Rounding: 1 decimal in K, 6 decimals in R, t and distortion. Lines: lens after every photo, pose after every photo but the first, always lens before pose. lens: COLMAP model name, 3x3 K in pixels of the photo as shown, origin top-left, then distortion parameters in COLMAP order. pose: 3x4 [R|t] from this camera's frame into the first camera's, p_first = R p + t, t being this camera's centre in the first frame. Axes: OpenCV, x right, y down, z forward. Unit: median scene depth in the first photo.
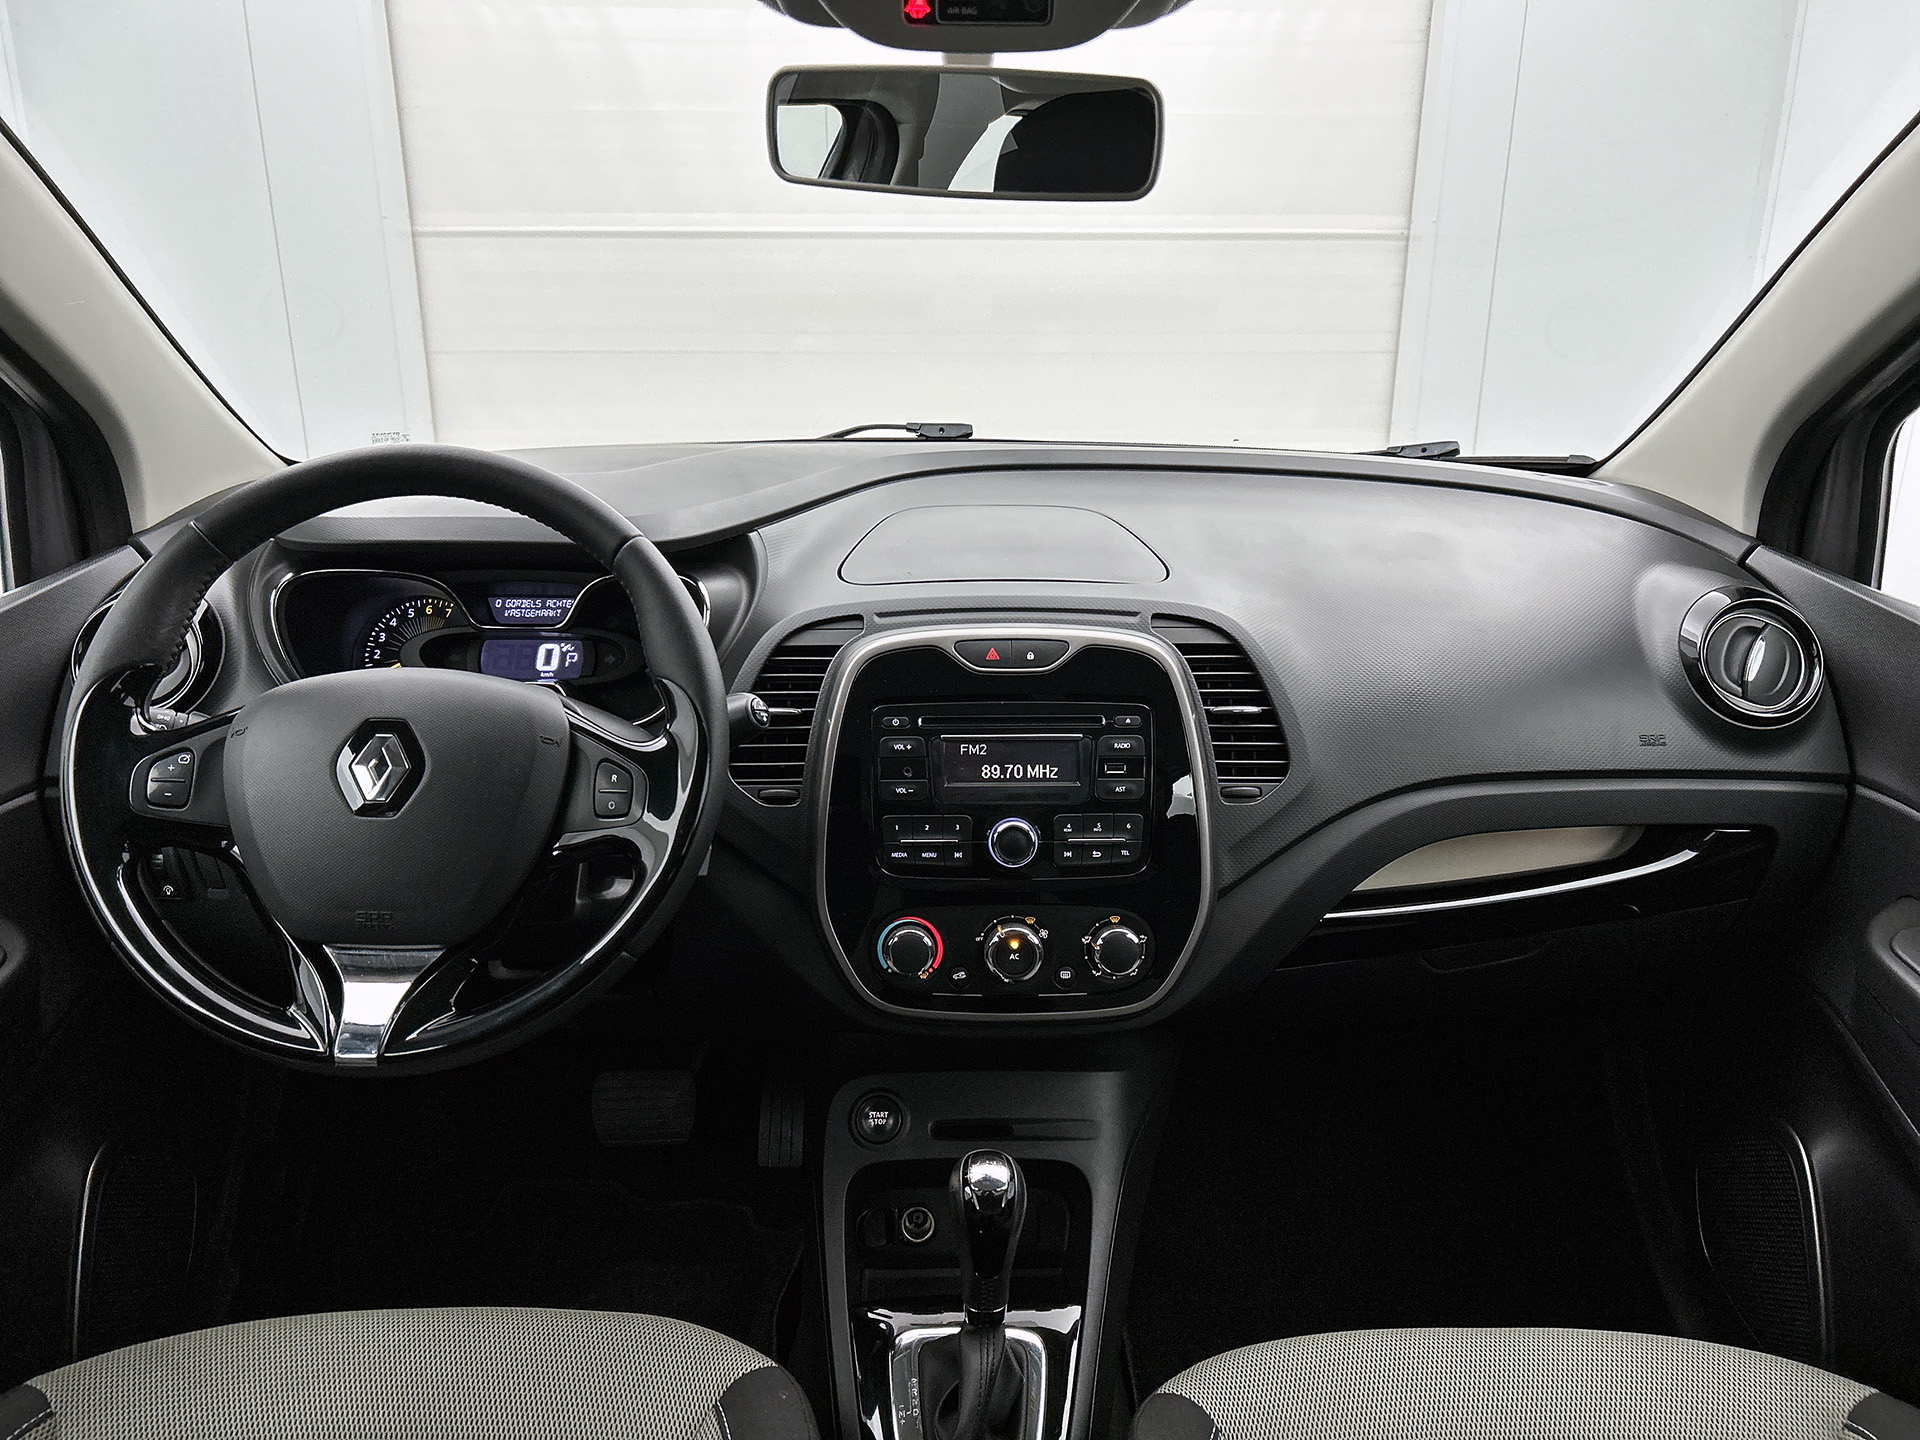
lens RADIAL K [[1451.6, 0, 966.1], [0, 1451.6, 718.6], [0, 0, 1]] dist [0.007298, 0.015922]
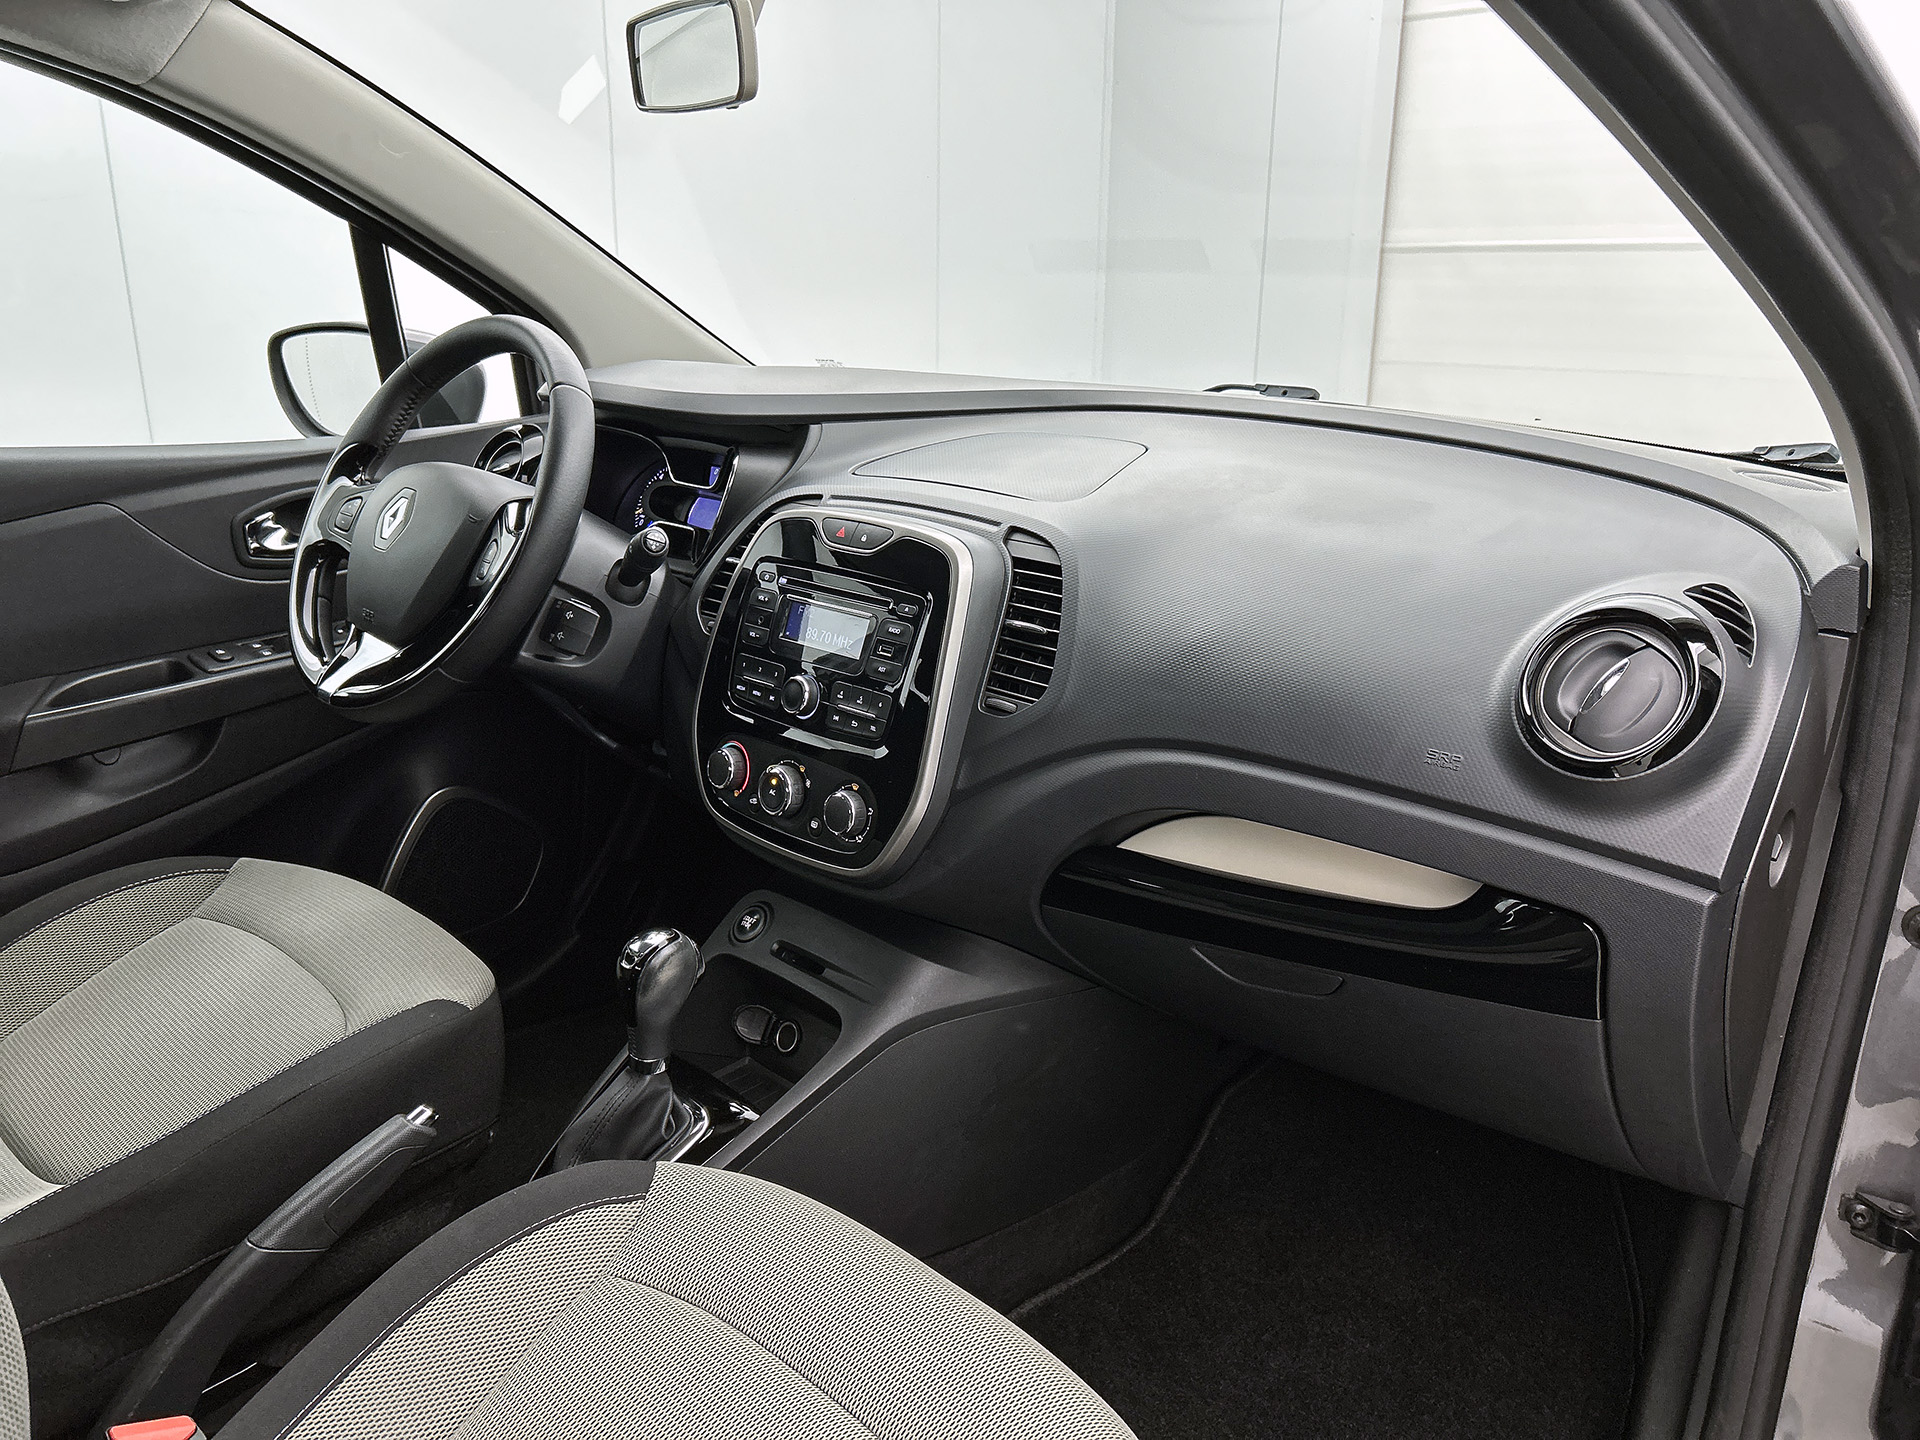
lens RADIAL K [[1451.6, 0, 967.6], [0, 1451.6, 717.3], [0, 0, 1]] dist [0.007298, 0.015922]
pose [[0.705979, 0.207778, -0.677069, 0.852113], [-0.226317, 0.972058, 0.062324, 0.001802], [0.671100, 0.109233, 0.733276, 0.252066]]
